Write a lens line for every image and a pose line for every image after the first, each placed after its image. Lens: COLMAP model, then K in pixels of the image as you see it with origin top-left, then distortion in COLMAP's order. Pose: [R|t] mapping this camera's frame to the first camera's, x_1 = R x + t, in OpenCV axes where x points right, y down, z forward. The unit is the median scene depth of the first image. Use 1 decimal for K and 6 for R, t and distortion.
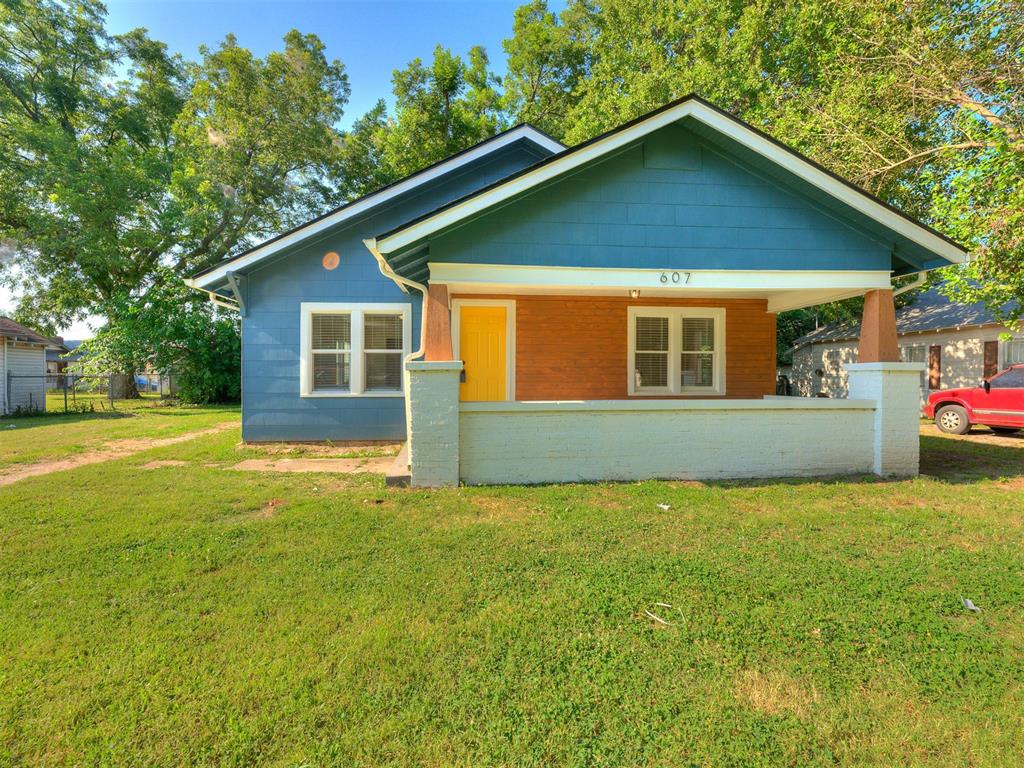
lens RADIAL K [[484.8, 0, 502.6], [0, 484.8, 383.0], [0, 0, 1]] dist [-0.035773, 0.004546]
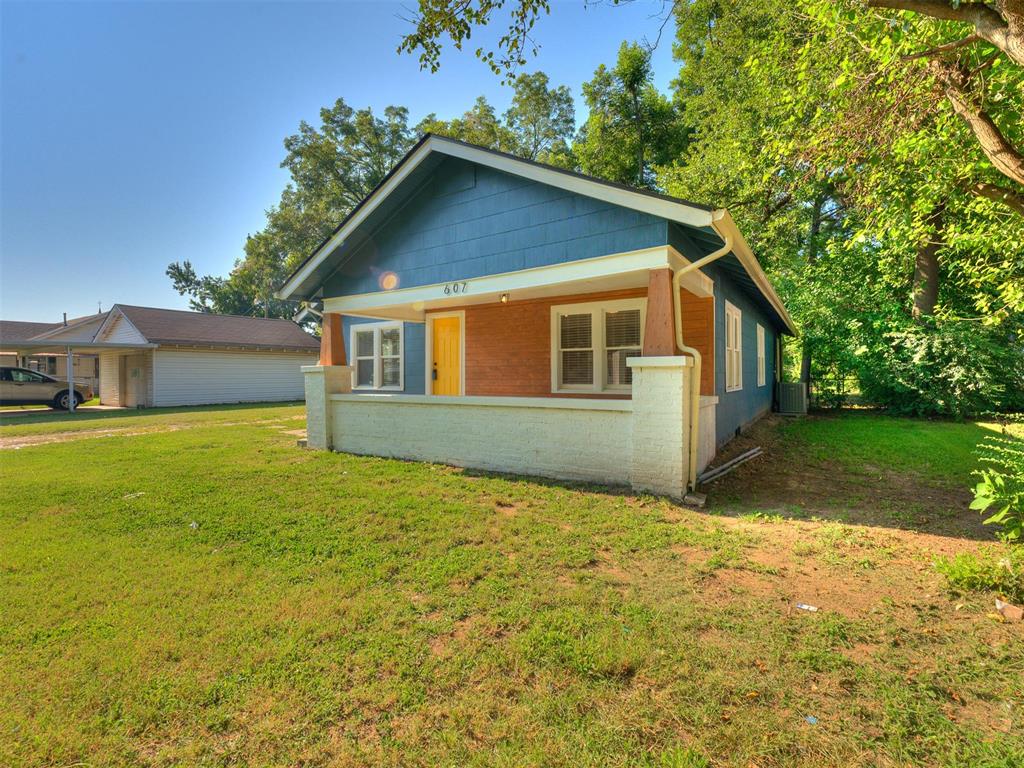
lens RADIAL K [[484.8, 0, 503.5], [0, 484.8, 391.8], [0, 0, 1]] dist [-0.035773, 0.004546]
pose [[0.782488, 0.017125, -0.622431, 0.839587], [0.000502, 0.999604, 0.028134, -0.005283], [0.622666, -0.022327, 0.782169, 0.124308]]
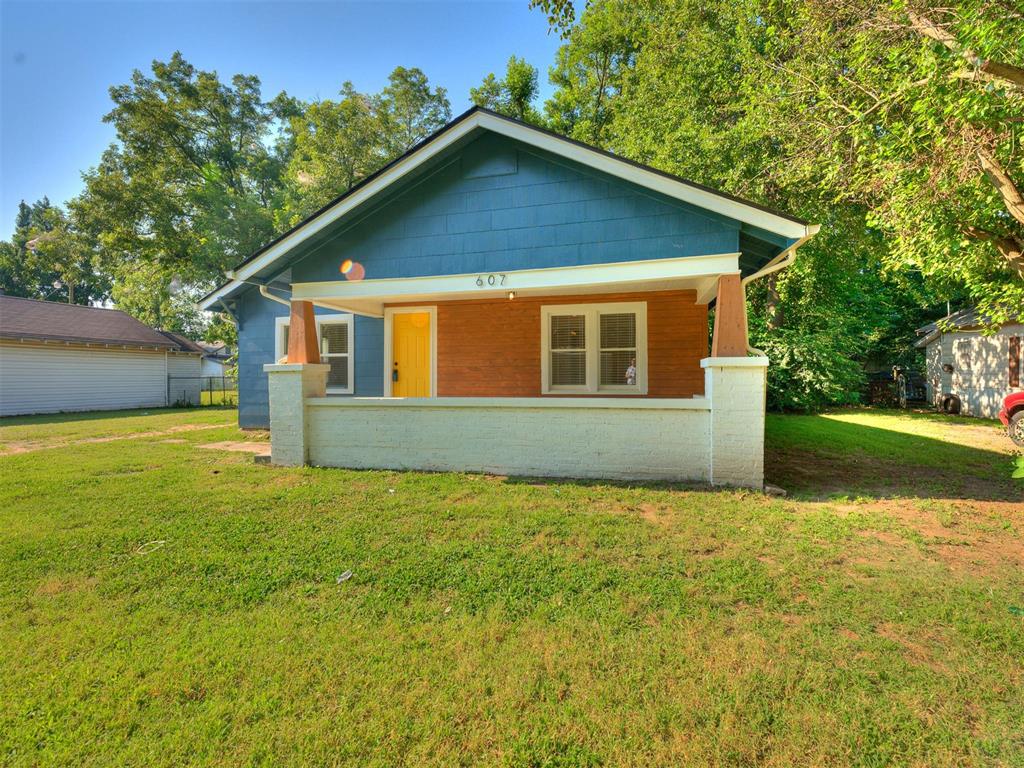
lens RADIAL K [[484.8, 0, 502.4], [0, 484.8, 386.8], [0, 0, 1]] dist [-0.035773, 0.004546]
pose [[0.944630, 0.001393, -0.328133, 0.523444], [0.002162, 0.999943, 0.010466, 0.000401], [0.328129, -0.010596, 0.944573, 0.012362]]
